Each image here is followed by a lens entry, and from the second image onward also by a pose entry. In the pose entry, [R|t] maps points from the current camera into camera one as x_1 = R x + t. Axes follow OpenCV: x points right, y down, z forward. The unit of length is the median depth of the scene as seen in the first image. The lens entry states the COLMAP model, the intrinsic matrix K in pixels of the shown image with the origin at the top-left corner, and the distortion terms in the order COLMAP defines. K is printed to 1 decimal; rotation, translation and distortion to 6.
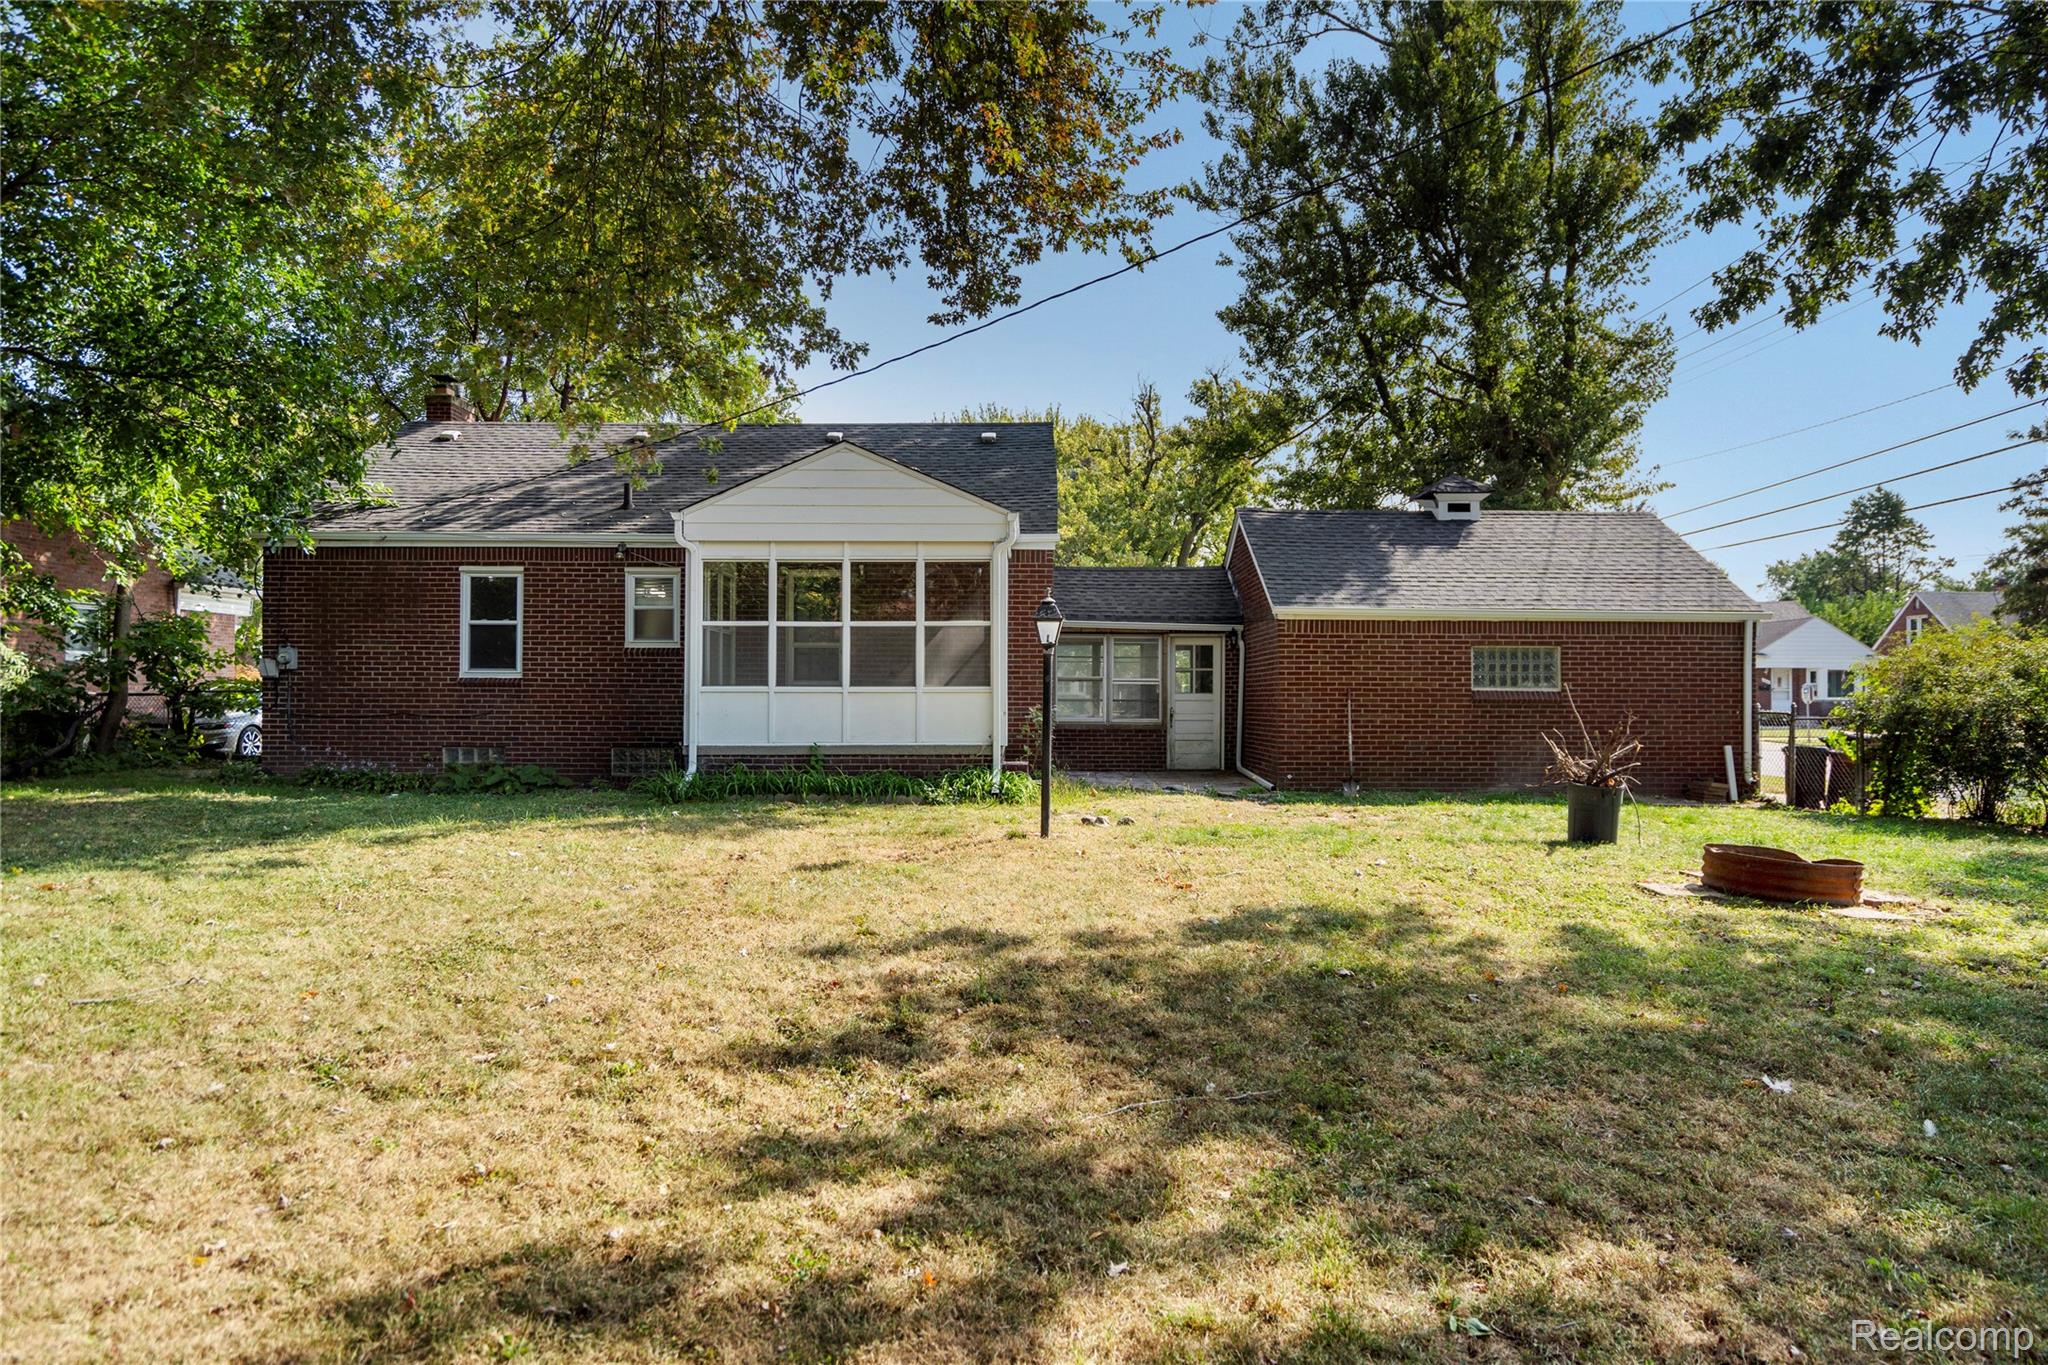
lens RADIAL K [[1262.4, 0, 1024.0], [0, 1262.4, 682.5], [0, 0, 1]] dist [-0.003077, -0.000850]
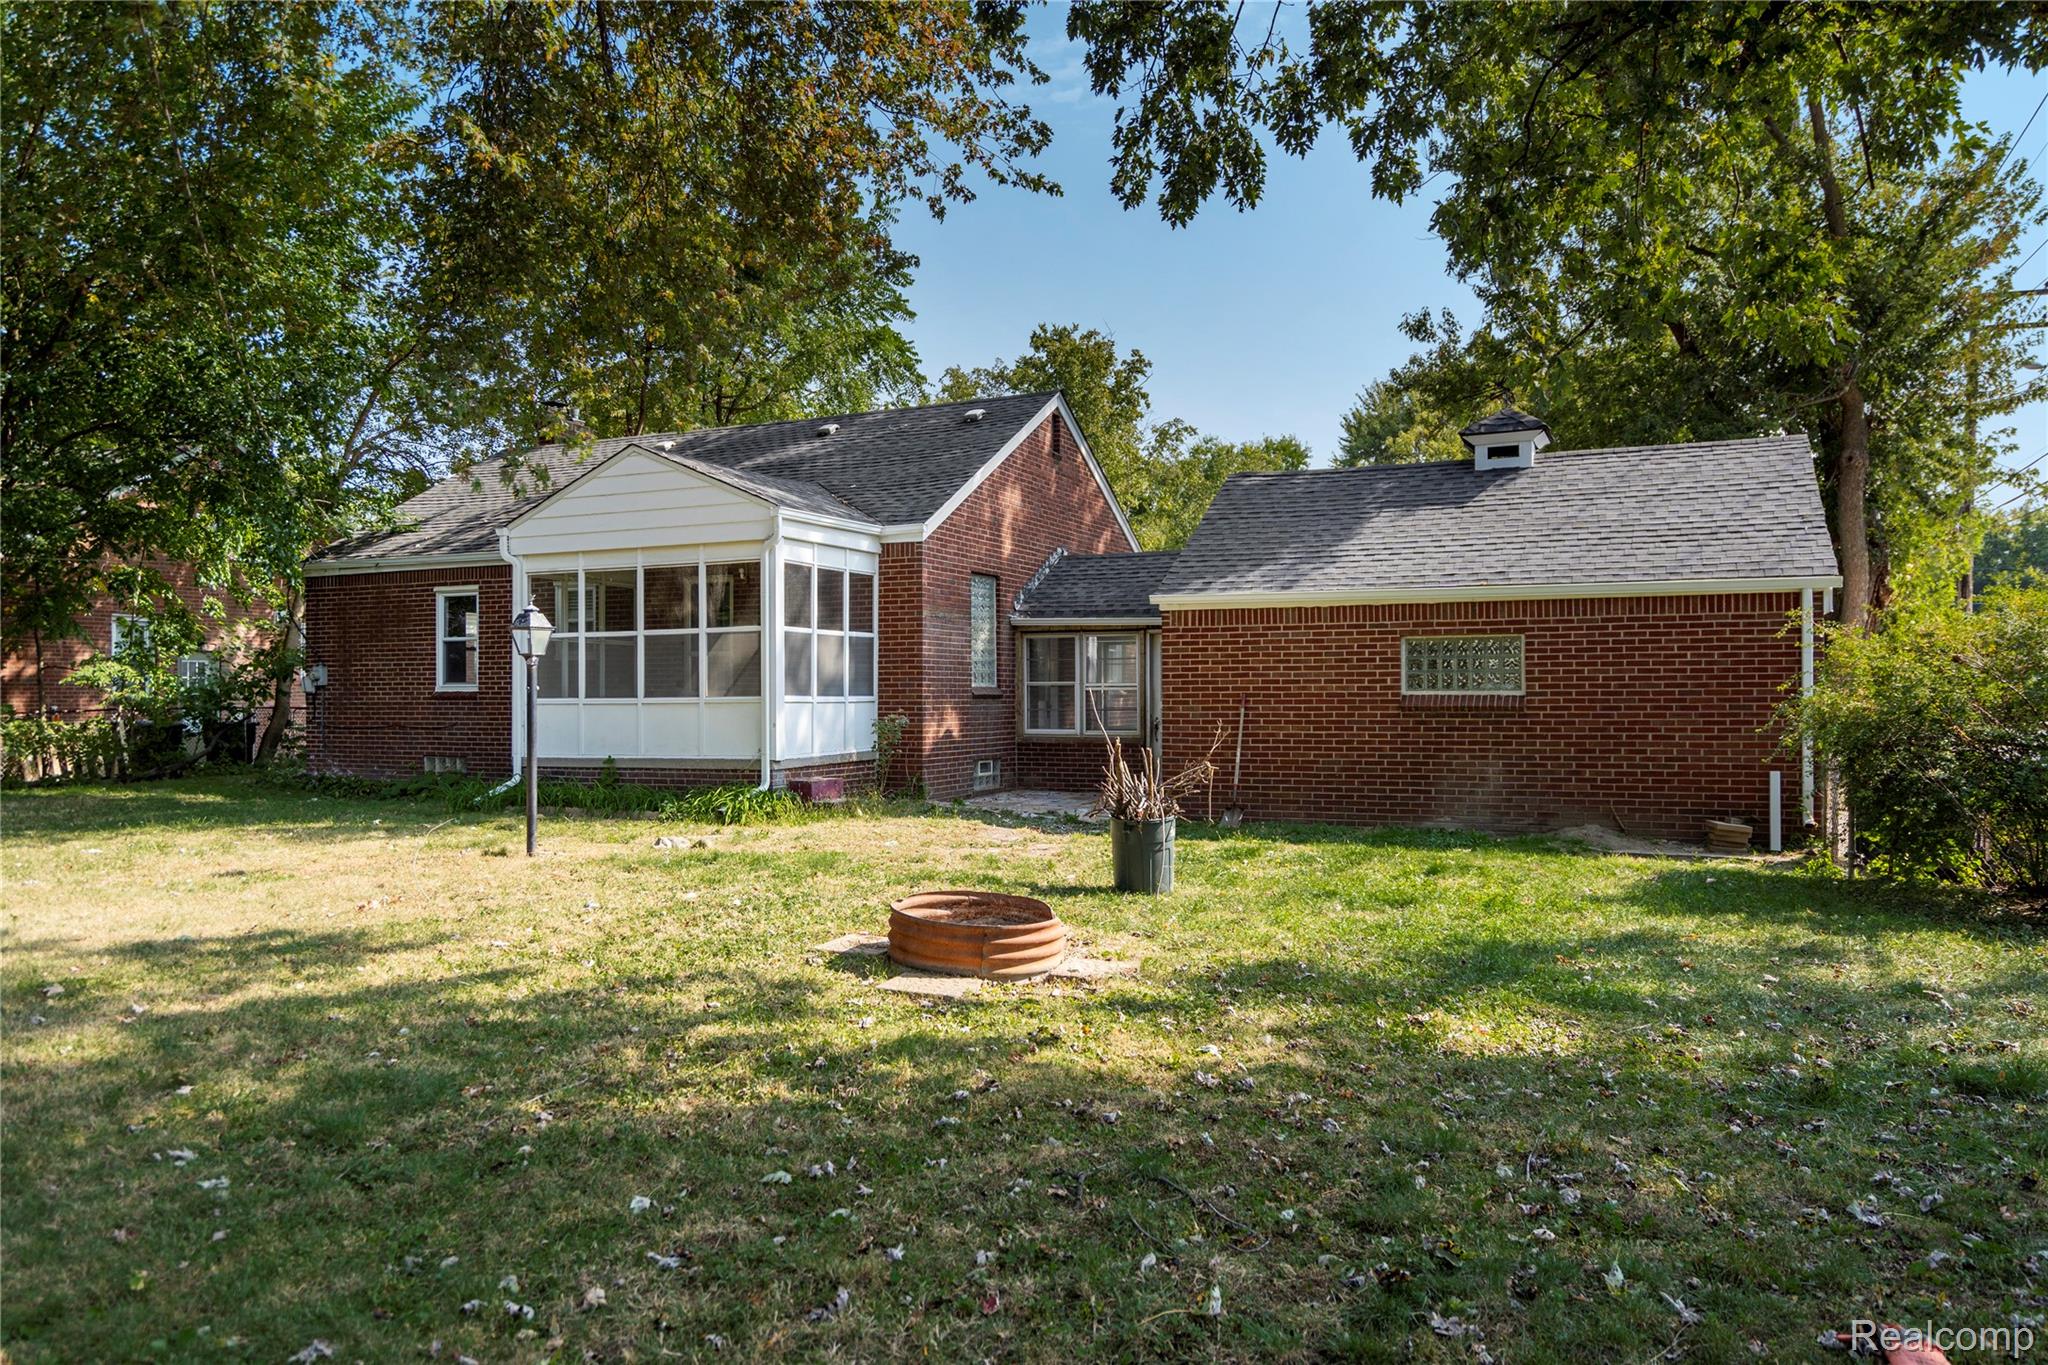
lens RADIAL K [[1433.0, 0, 1030.4], [0, 1433.0, 730.1], [0, 0, 1]] dist [0.002681, -0.000658]
pose [[0.901940, 0.001521, -0.431859, 0.547723], [0.011662, 0.999543, 0.027875, 0.000868], [0.431704, -0.030178, 0.901510, 0.118496]]
